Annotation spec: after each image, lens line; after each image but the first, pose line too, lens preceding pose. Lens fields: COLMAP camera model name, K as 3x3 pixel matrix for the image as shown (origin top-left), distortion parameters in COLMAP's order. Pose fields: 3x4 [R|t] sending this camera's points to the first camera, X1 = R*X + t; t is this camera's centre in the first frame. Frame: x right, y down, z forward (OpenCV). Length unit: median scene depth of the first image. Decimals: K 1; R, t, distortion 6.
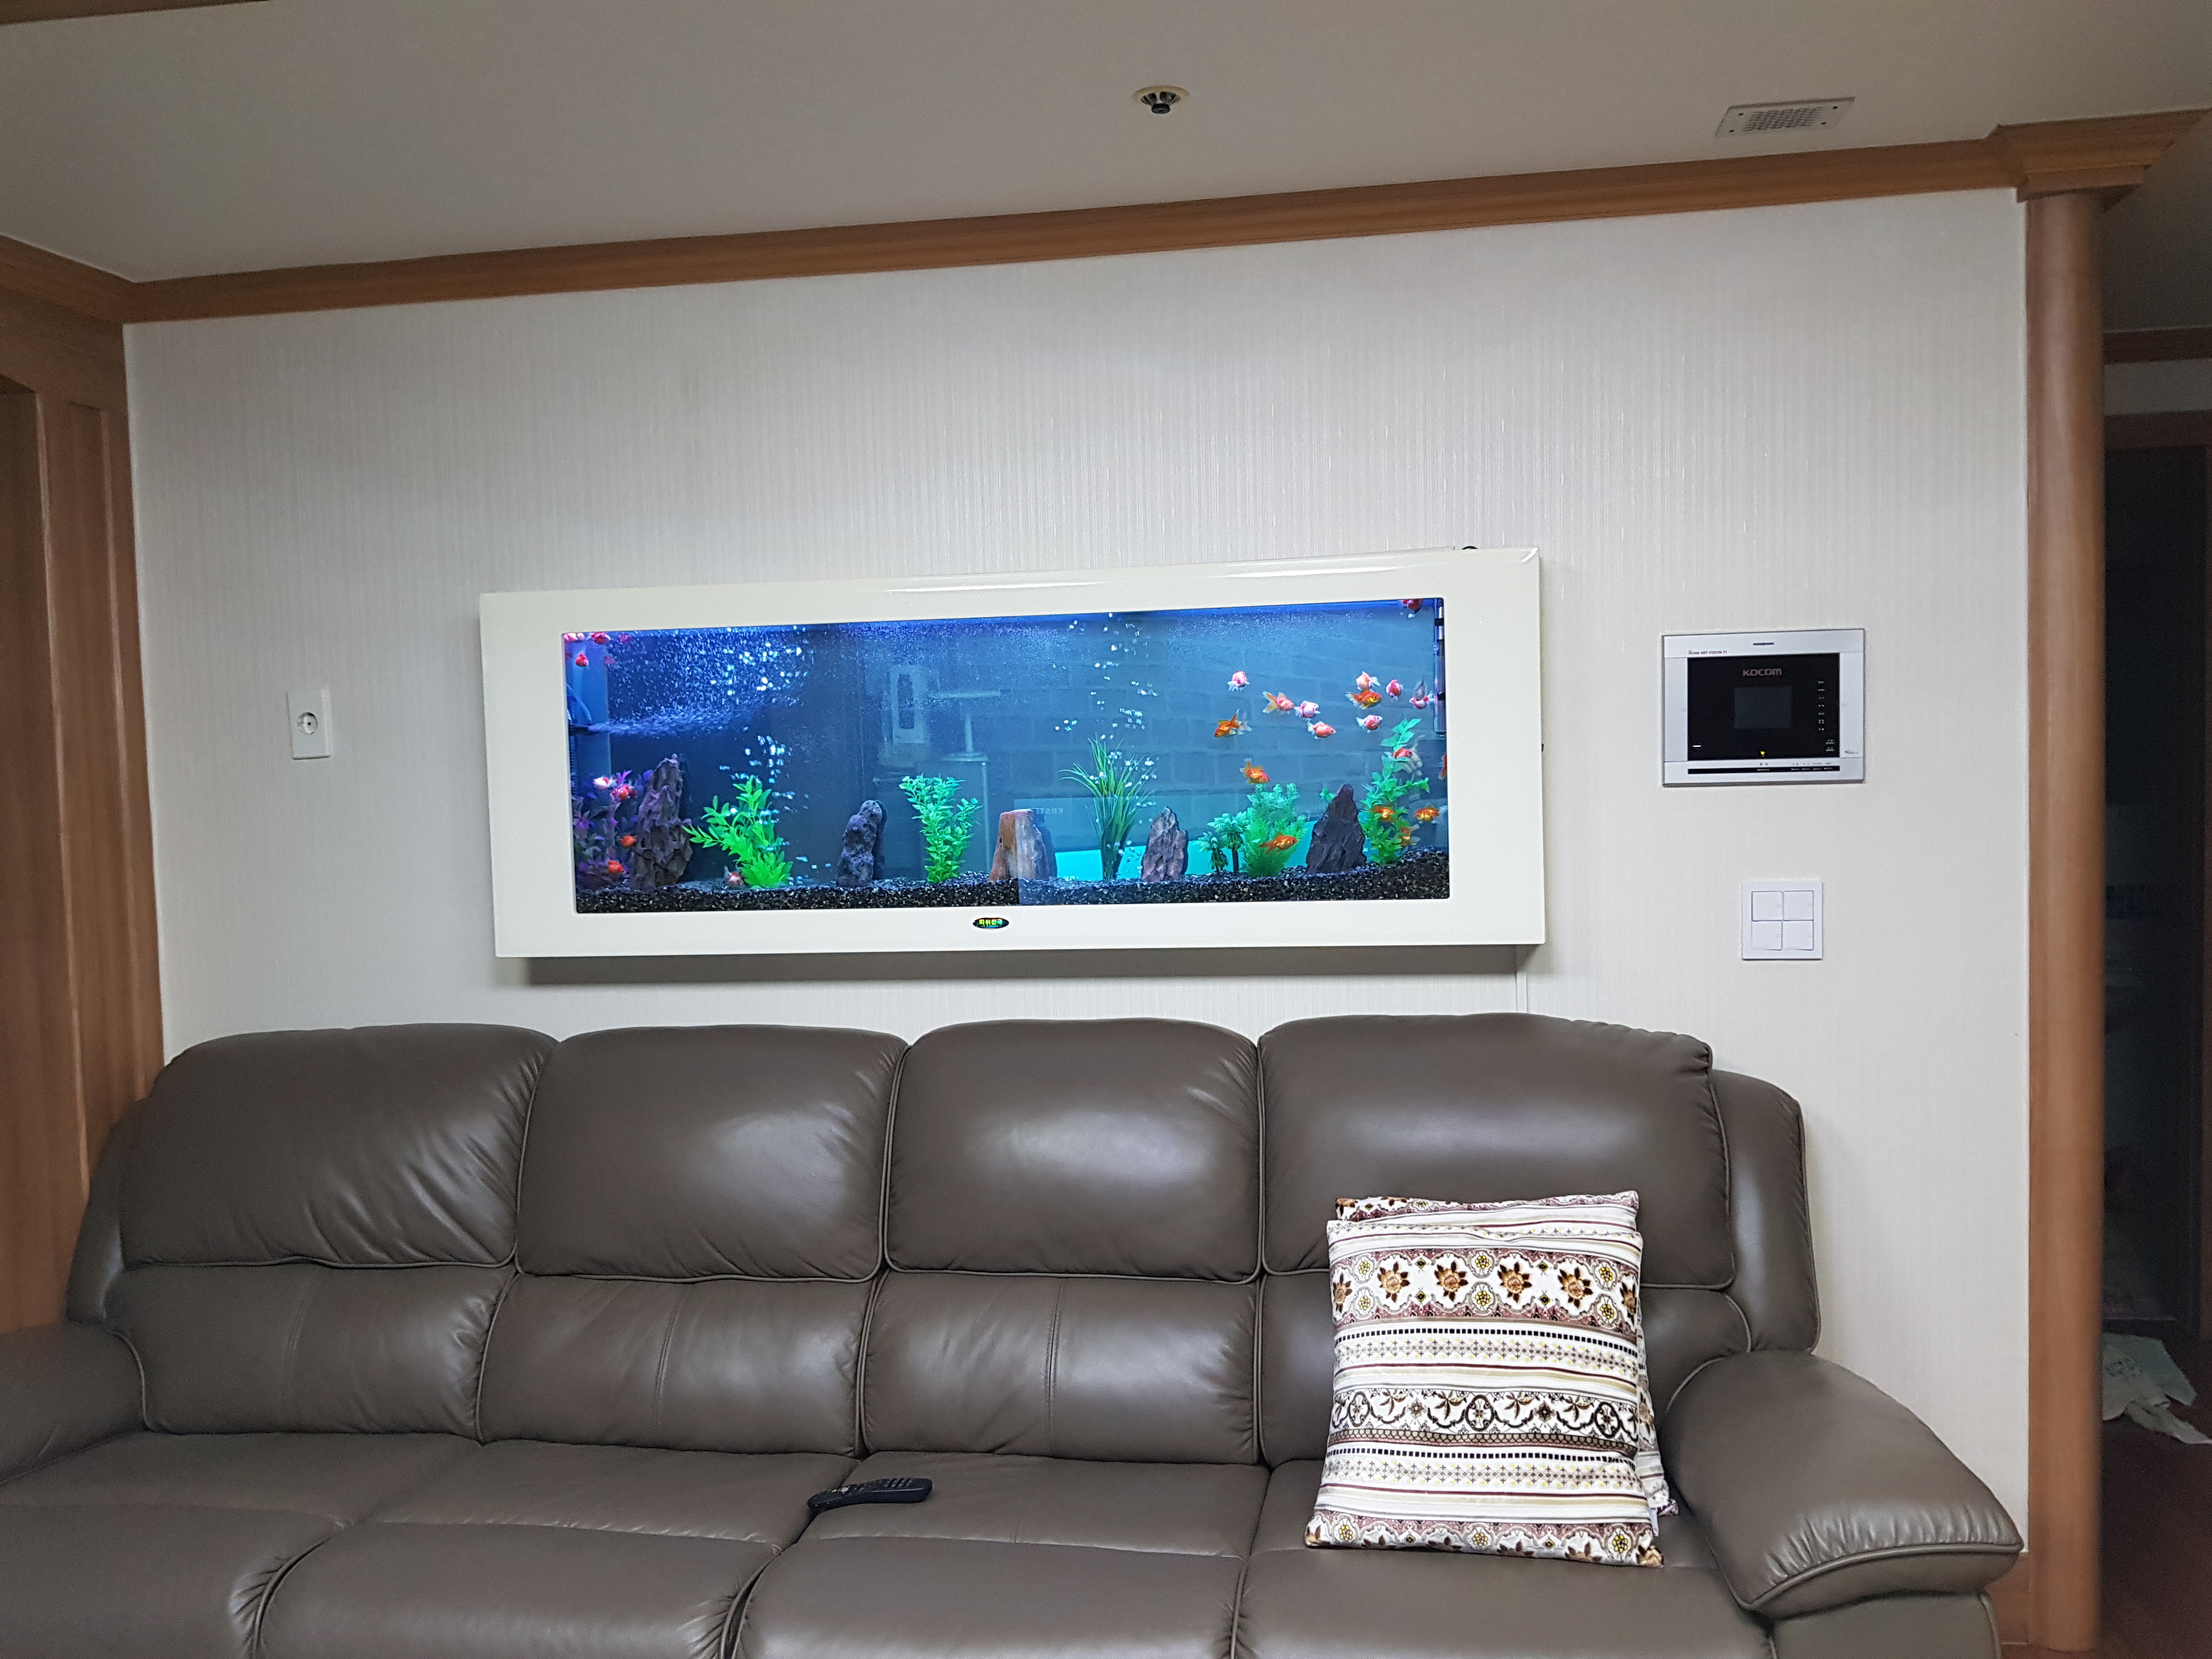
lens RADIAL K [[1730.2, 0, 1106.6], [0, 1730.2, 845.5], [0, 0, 1]] dist [0.094059, -0.162426]
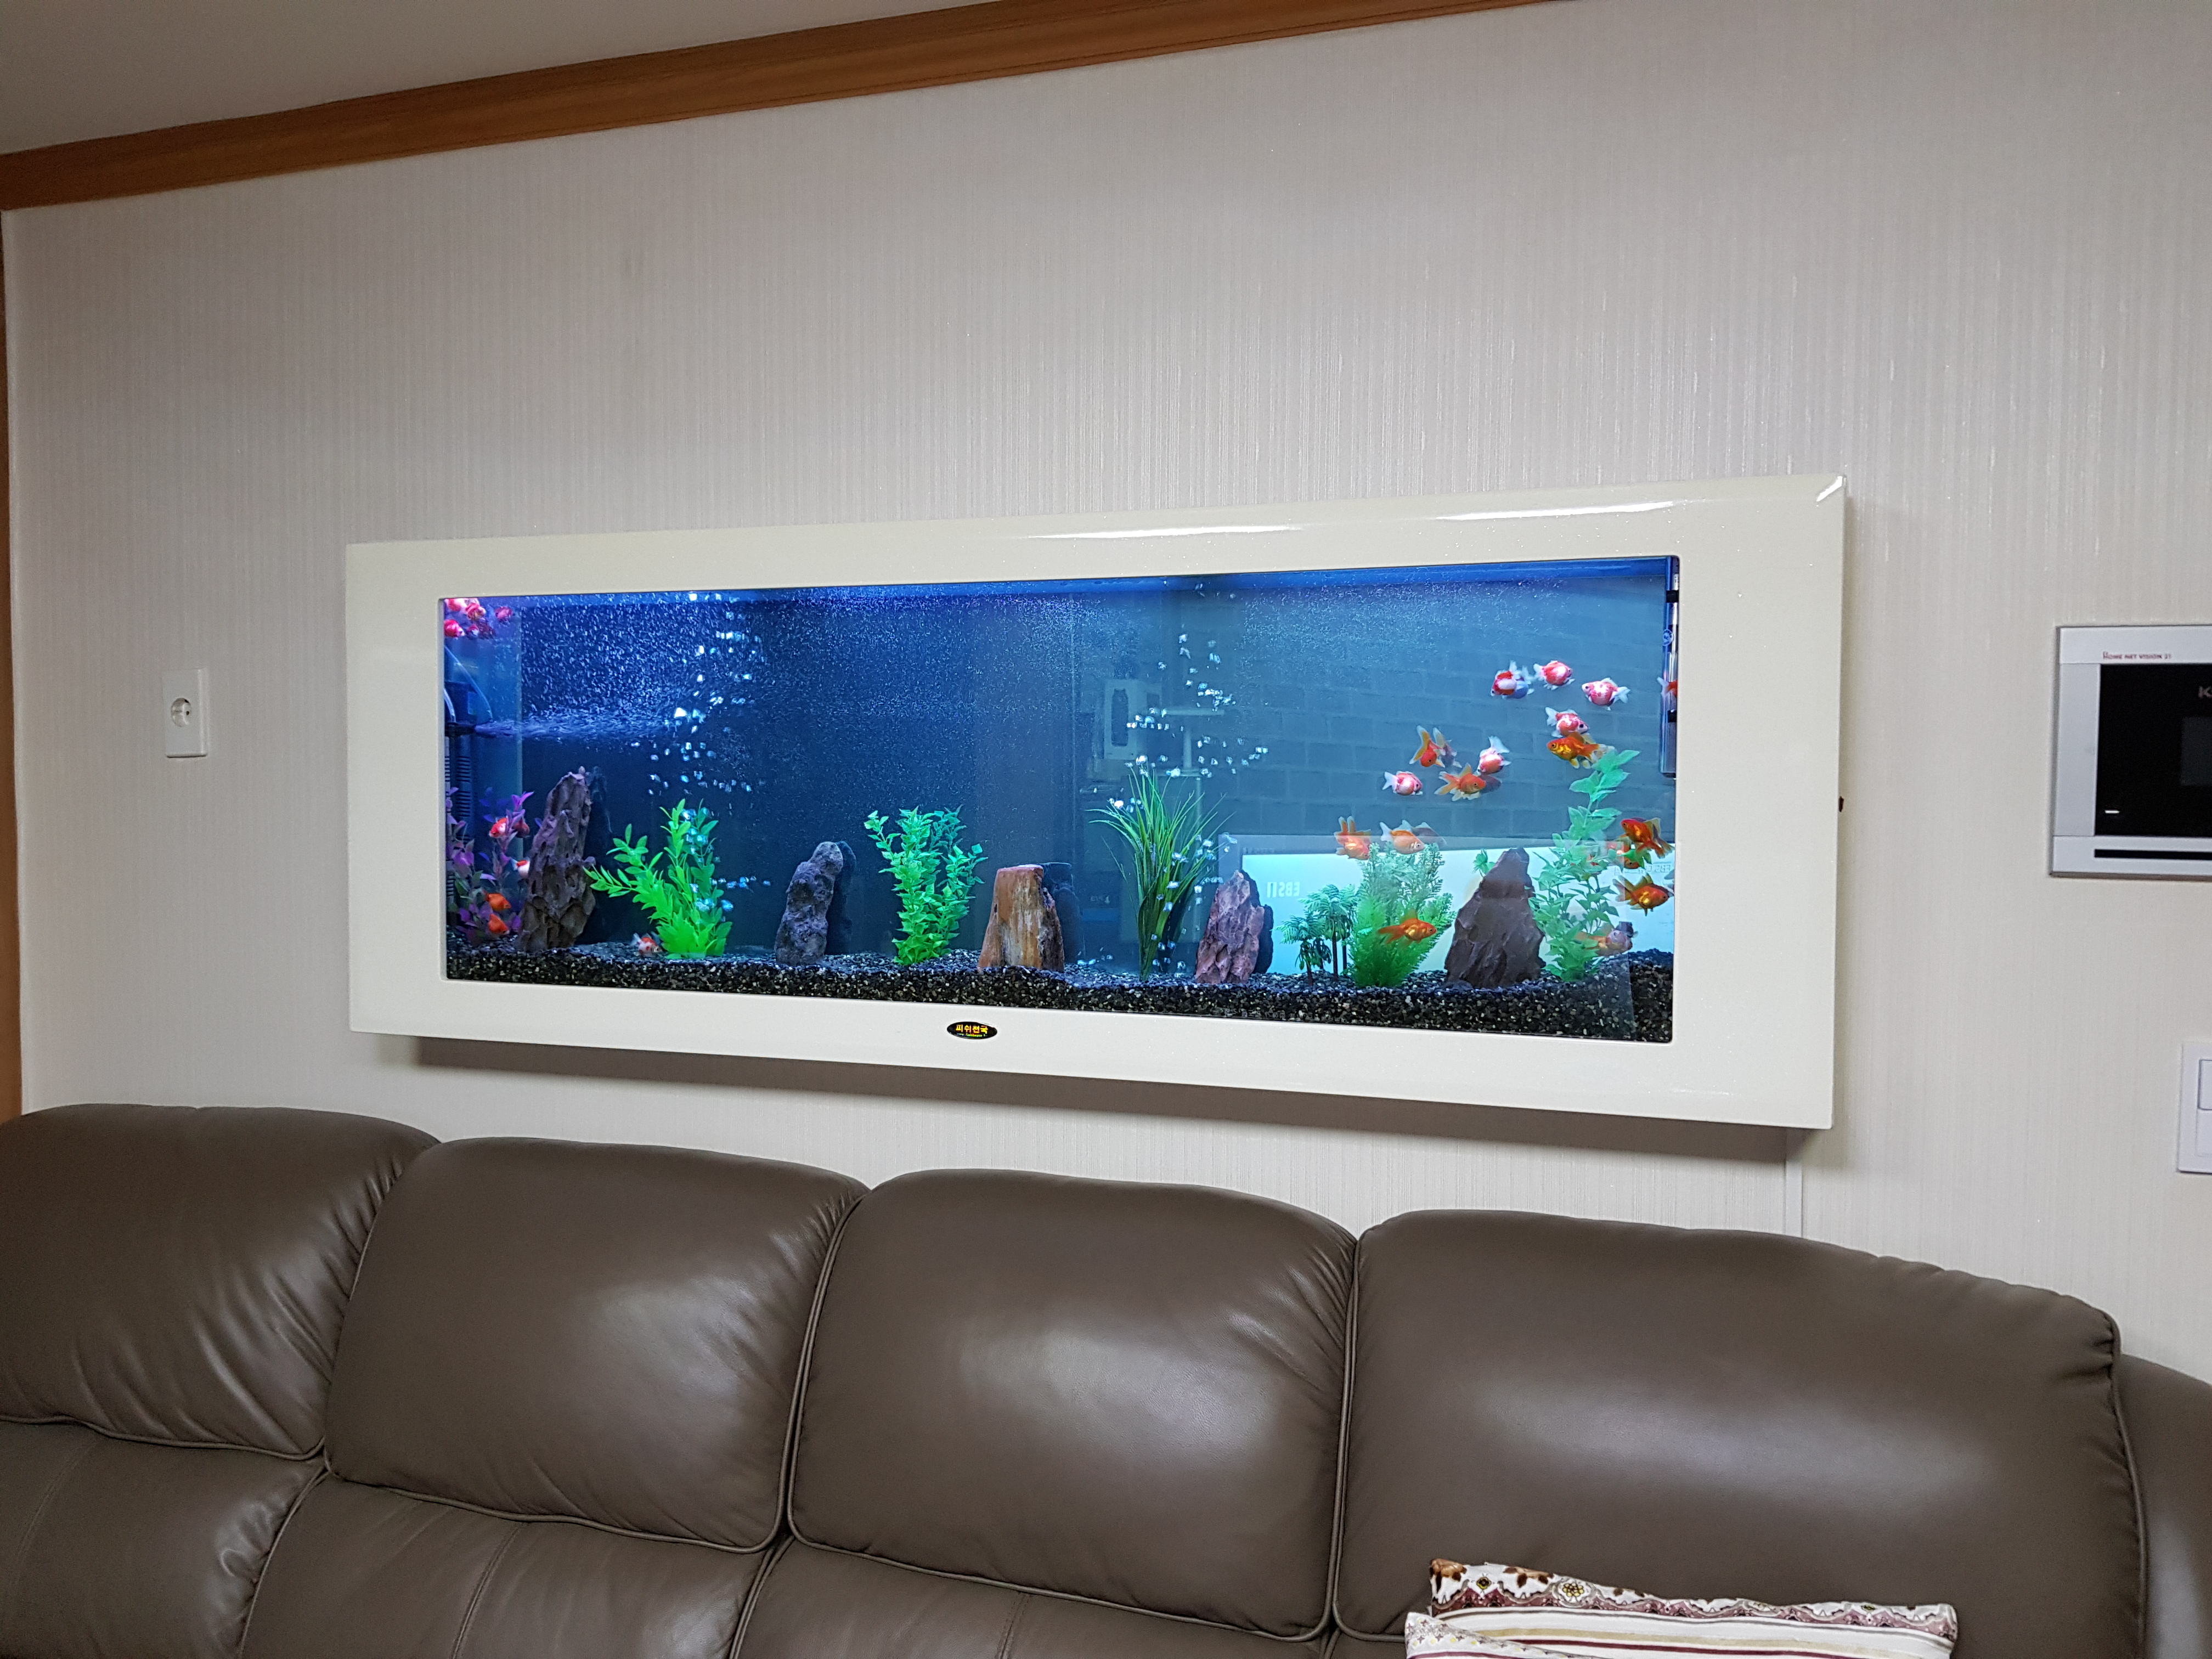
lens RADIAL K [[1730.2, 0, 1106.6], [0, 1730.2, 845.5], [0, 0, 1]] dist [0.094059, -0.162426]
pose [[0.983835, 0.042090, -0.174060, 0.099469], [-0.044545, 0.998955, -0.010220, -0.022939], [0.173448, 0.017809, 0.984682, 0.333117]]
